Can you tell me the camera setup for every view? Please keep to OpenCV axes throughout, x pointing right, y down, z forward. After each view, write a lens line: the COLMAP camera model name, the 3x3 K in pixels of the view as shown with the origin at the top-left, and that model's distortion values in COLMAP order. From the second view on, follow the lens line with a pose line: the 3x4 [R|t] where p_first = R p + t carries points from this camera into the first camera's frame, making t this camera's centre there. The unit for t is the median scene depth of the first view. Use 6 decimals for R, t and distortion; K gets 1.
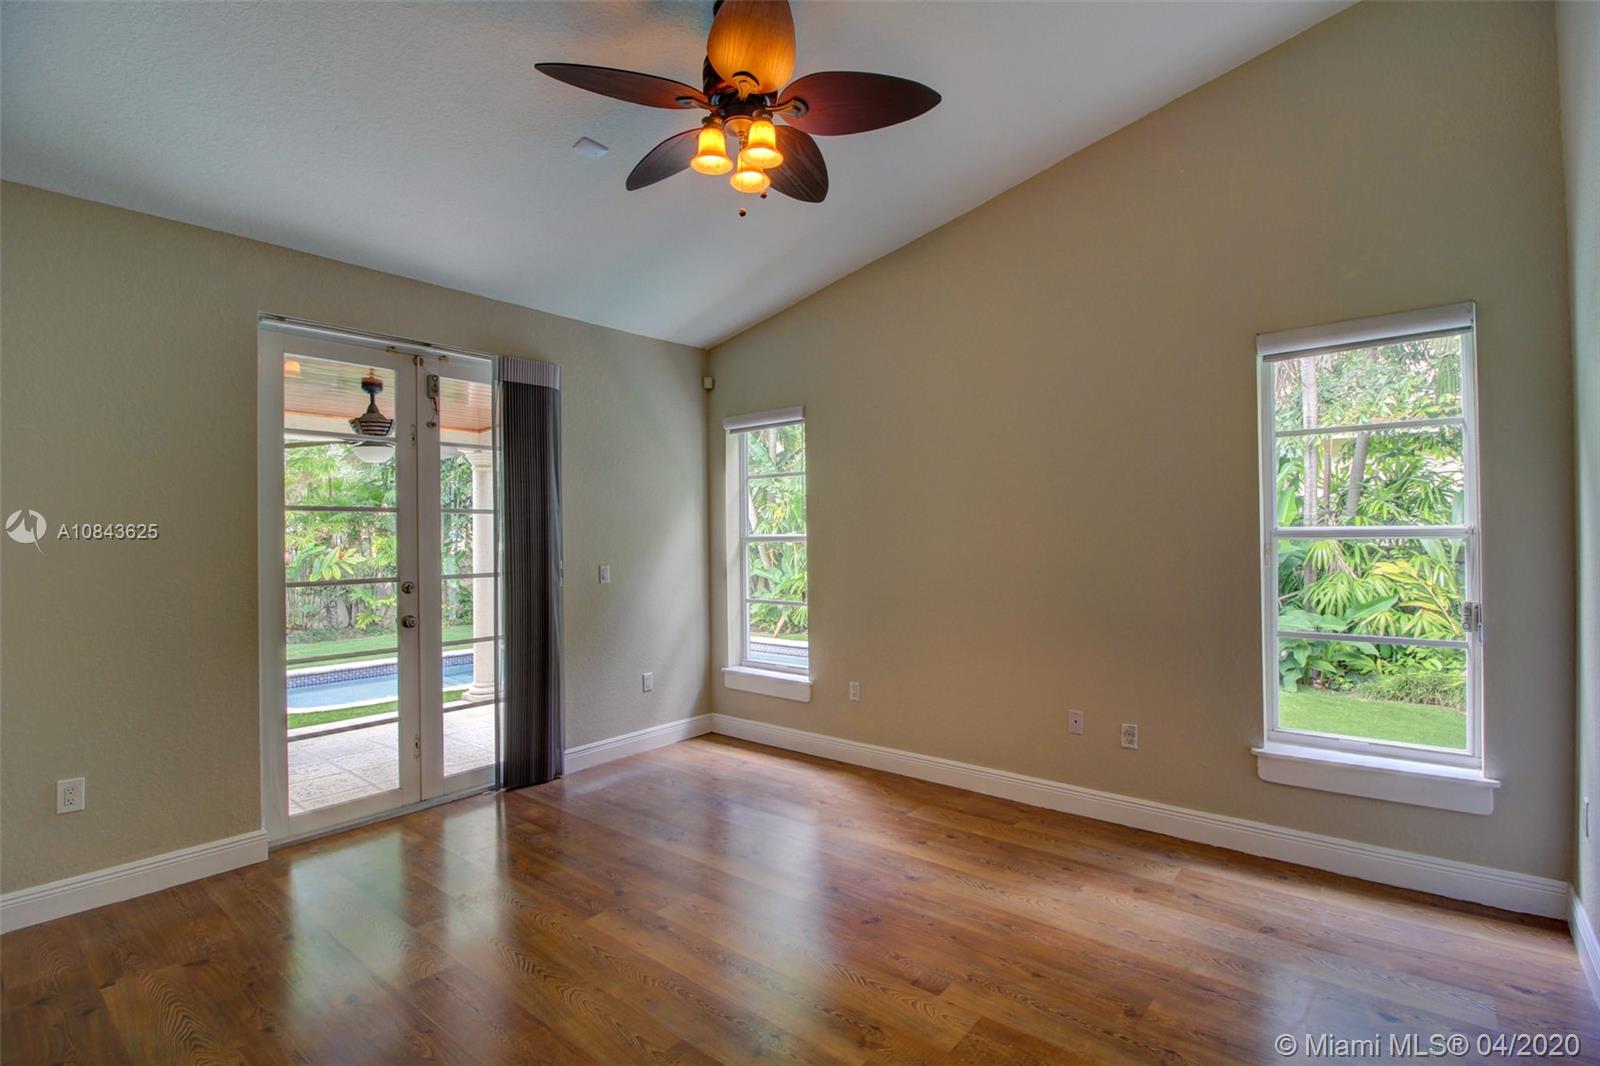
lens RADIAL K [[745.7, 0, 810.7], [0, 745.7, 531.2], [0, 0, 1]] dist [-0.006488, -0.005035]
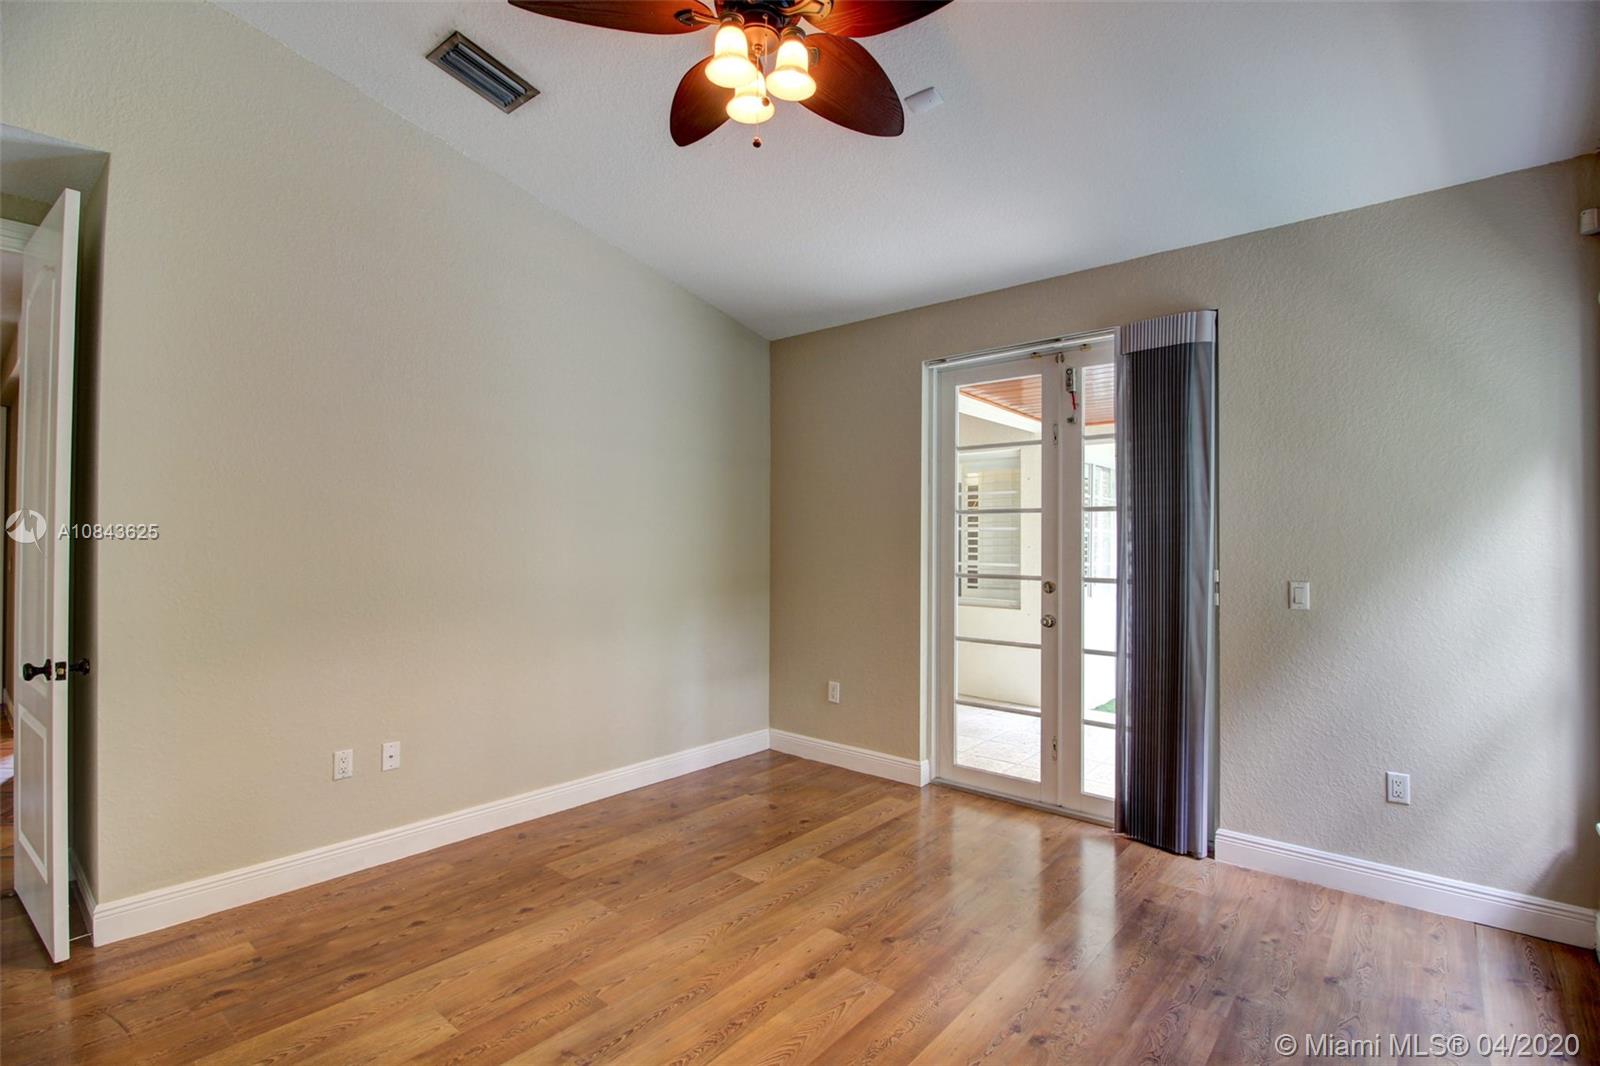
lens RADIAL K [[745.7, 0, 807.6], [0, 745.7, 534.5], [0, 0, 1]] dist [-0.006488, -0.005035]
pose [[-0.016937, 0.000184, -0.999857, 0.493136], [-0.000824, 1.000000, 0.000198, 0.005034], [0.999856, 0.000828, -0.016936, 0.725256]]
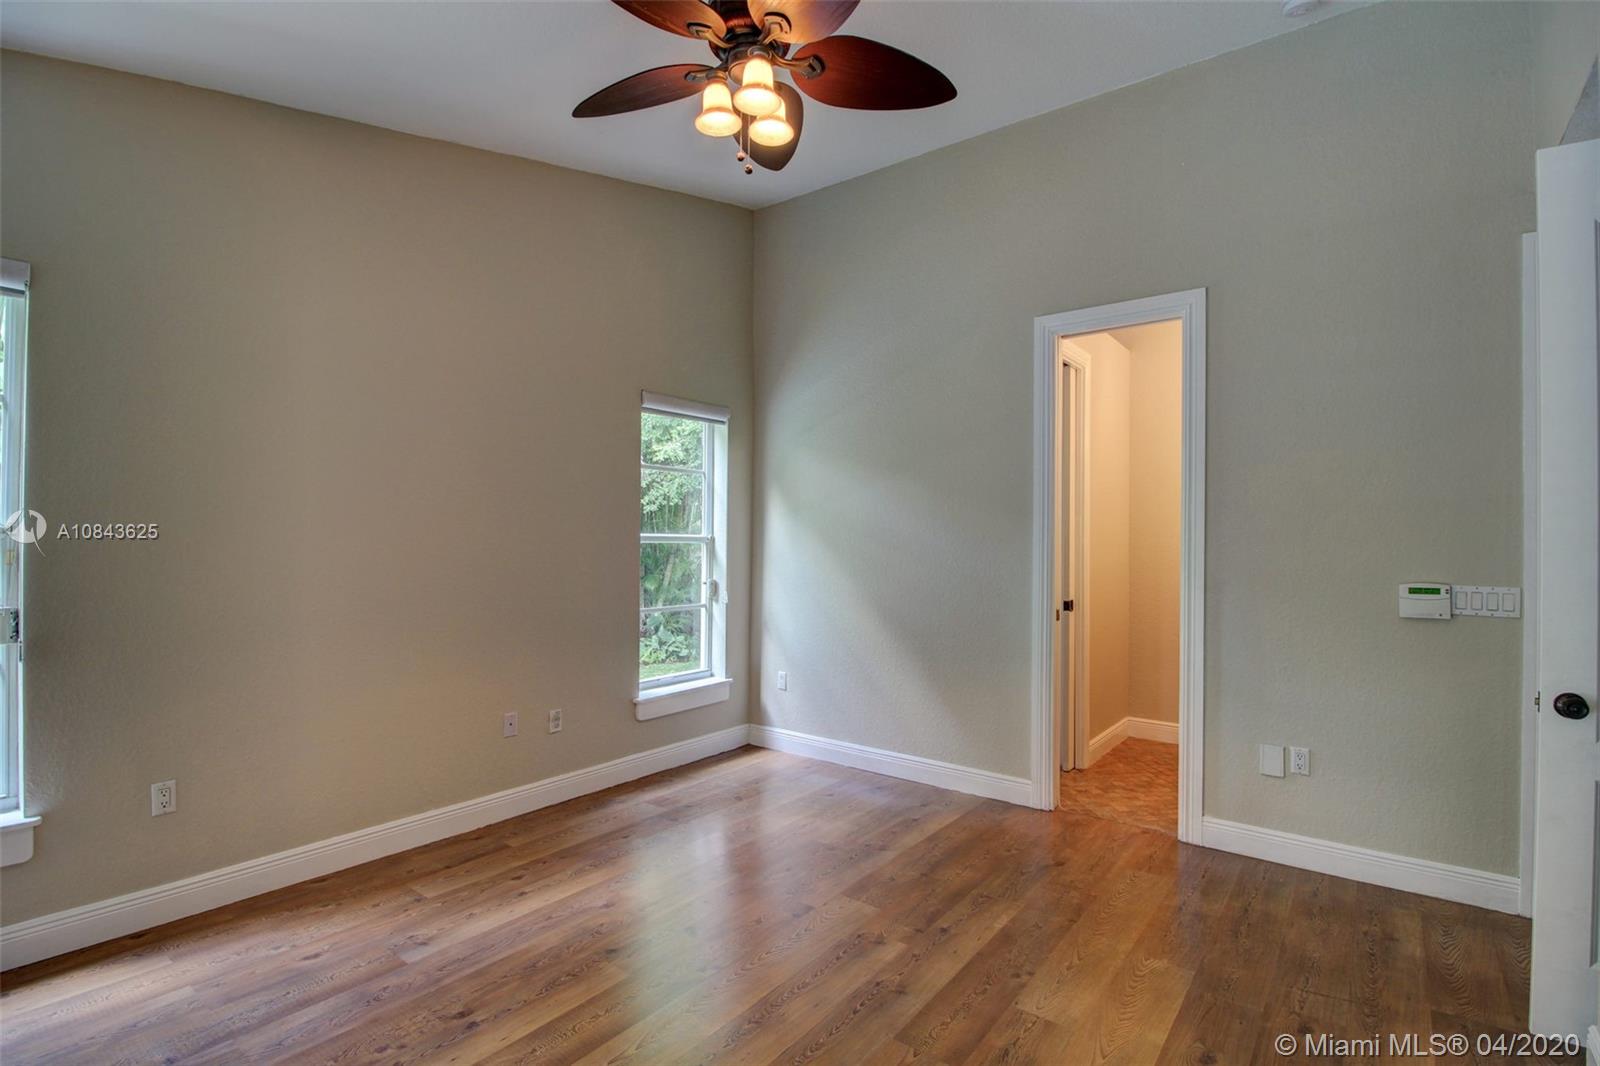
lens RADIAL K [[745.7, 0, 805.6], [0, 745.7, 538.6], [0, 0, 1]] dist [-0.006488, -0.005035]
pose [[-0.029119, 0.016082, 0.999447, -0.651296], [-0.015643, 0.999741, -0.016542, 0.019585], [-0.999454, -0.016116, -0.028860, 0.643870]]
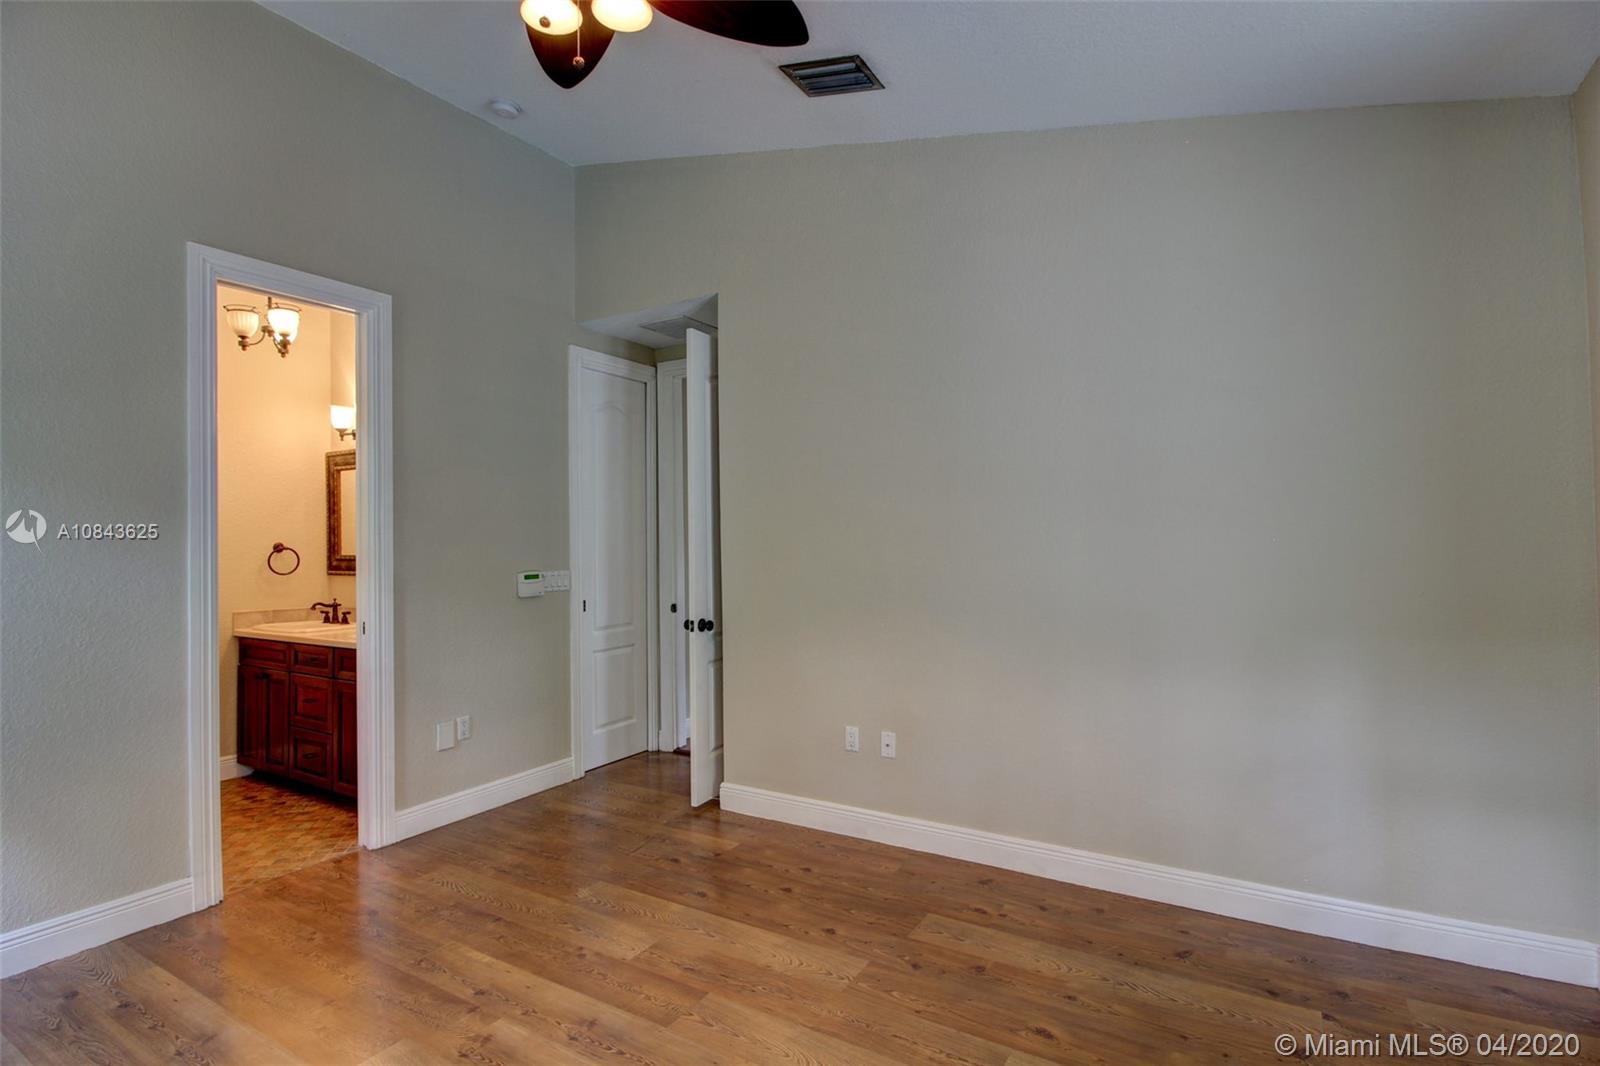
lens RADIAL K [[780.3, 0, 794.9], [0, 780.3, 535.3], [0, 0, 1]] dist [-0.005746, -0.002853]
pose [[-0.991133, 0.023275, -0.130818, -0.124188], [0.025132, 0.999605, -0.012561, 0.014207], [0.130474, -0.015737, -0.991327, 1.165050]]
